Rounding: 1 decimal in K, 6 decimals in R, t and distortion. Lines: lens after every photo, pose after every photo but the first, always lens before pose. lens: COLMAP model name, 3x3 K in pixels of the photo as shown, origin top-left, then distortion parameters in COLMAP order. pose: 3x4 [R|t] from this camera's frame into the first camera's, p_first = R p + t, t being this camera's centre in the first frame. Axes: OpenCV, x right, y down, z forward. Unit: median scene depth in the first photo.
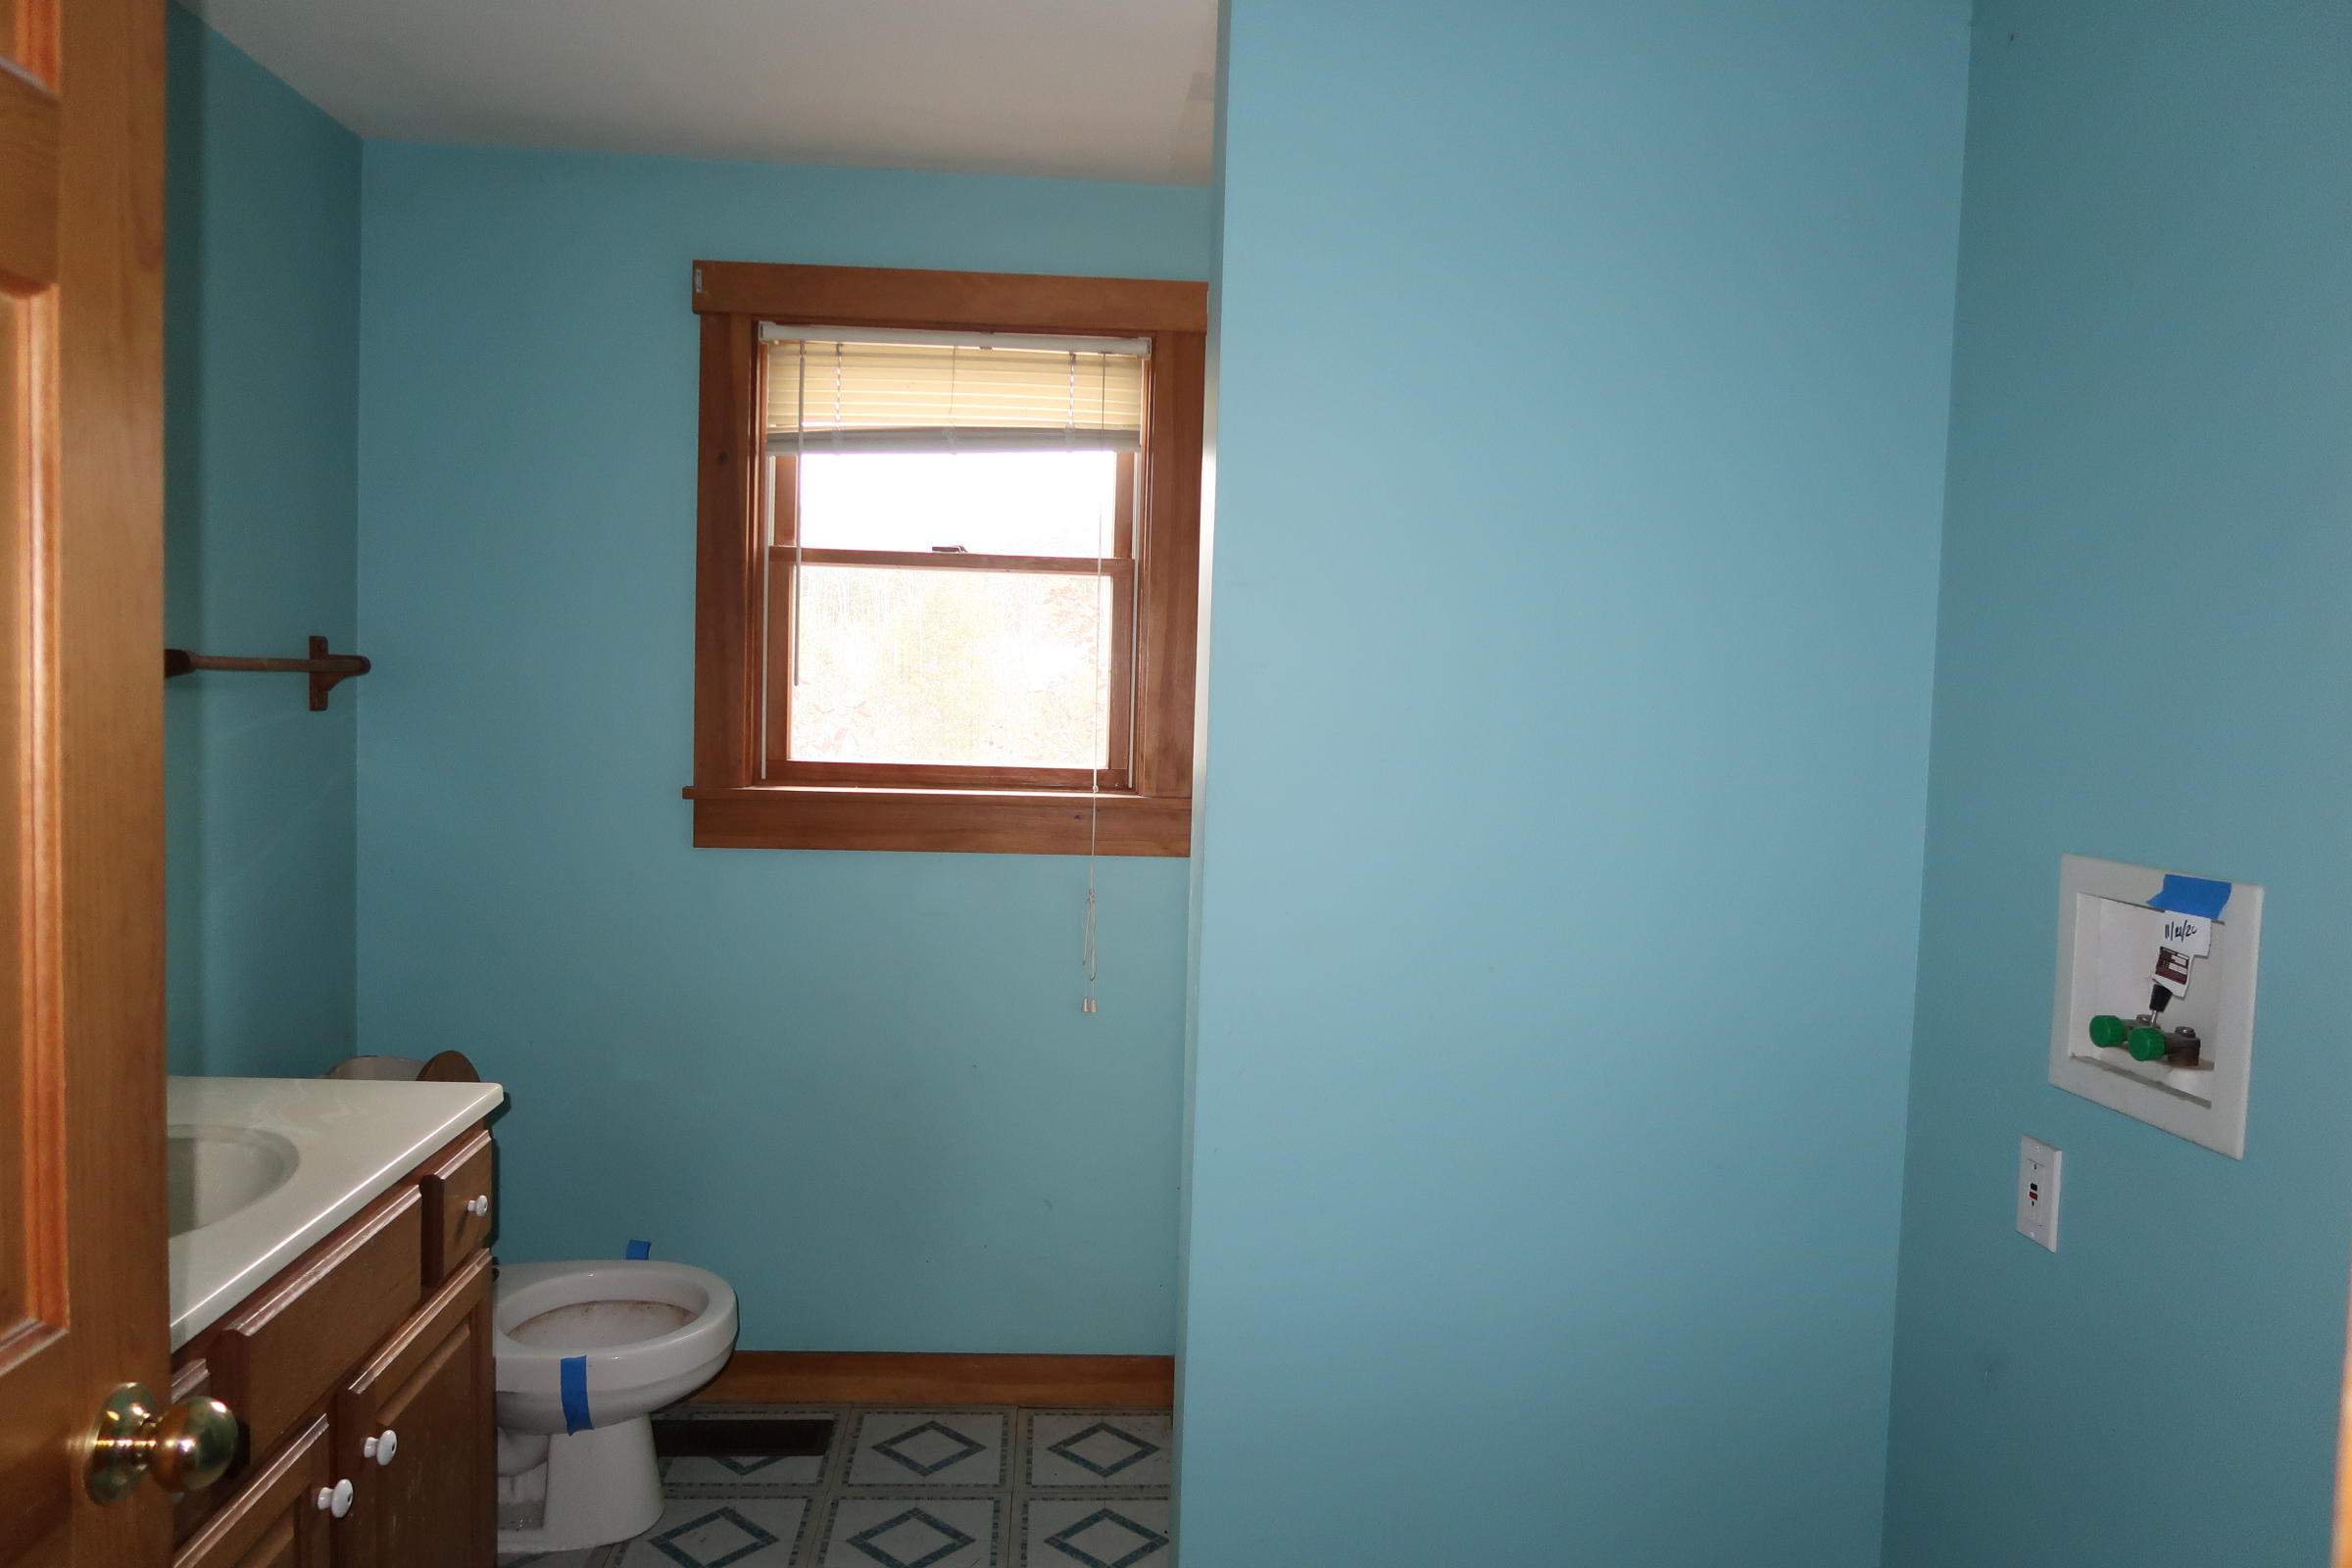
lens RADIAL K [[1632.0, 0, 1187.2], [0, 1632.0, 785.0], [0, 0, 1]] dist [-0.017654, 0.005112]
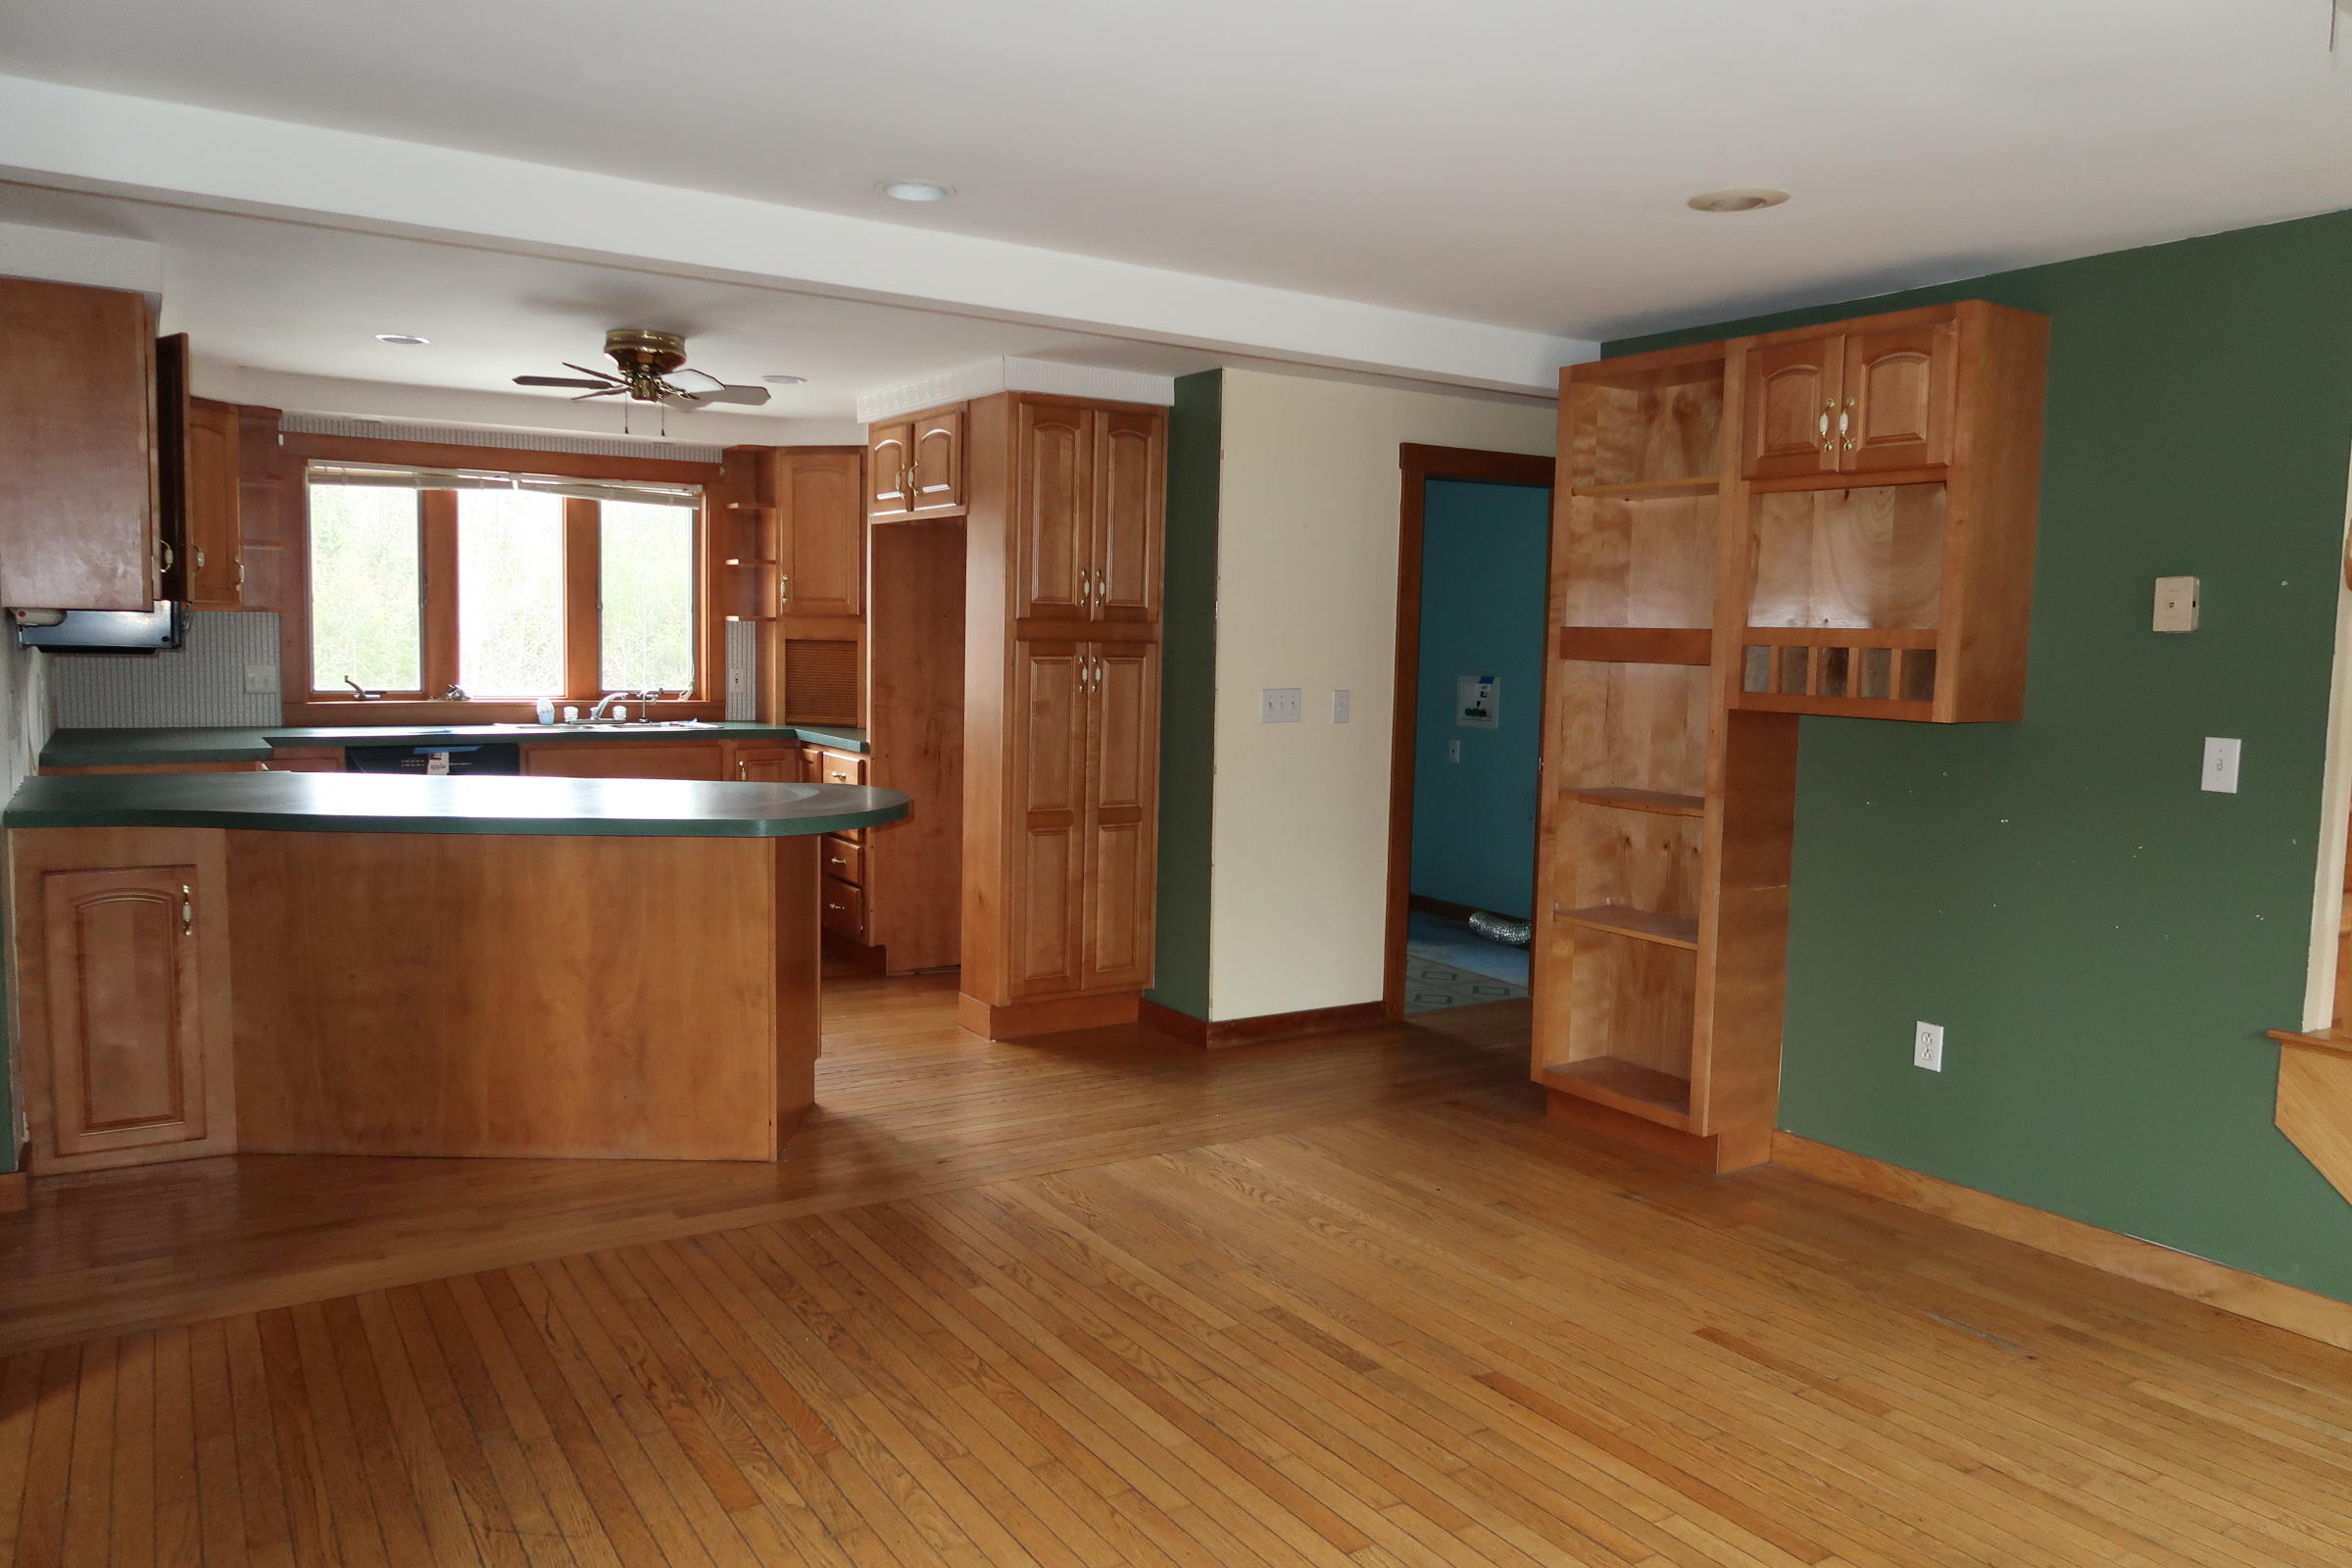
lens RADIAL K [[1632.0, 0, 1187.2], [0, 1632.0, 785.0], [0, 0, 1]] dist [-0.017654, 0.005112]
pose [[0.876397, -0.057392, 0.478158, -2.498783], [0.039098, 0.998075, 0.048135, 0.107424], [-0.480000, -0.023490, 0.876954, -2.849342]]
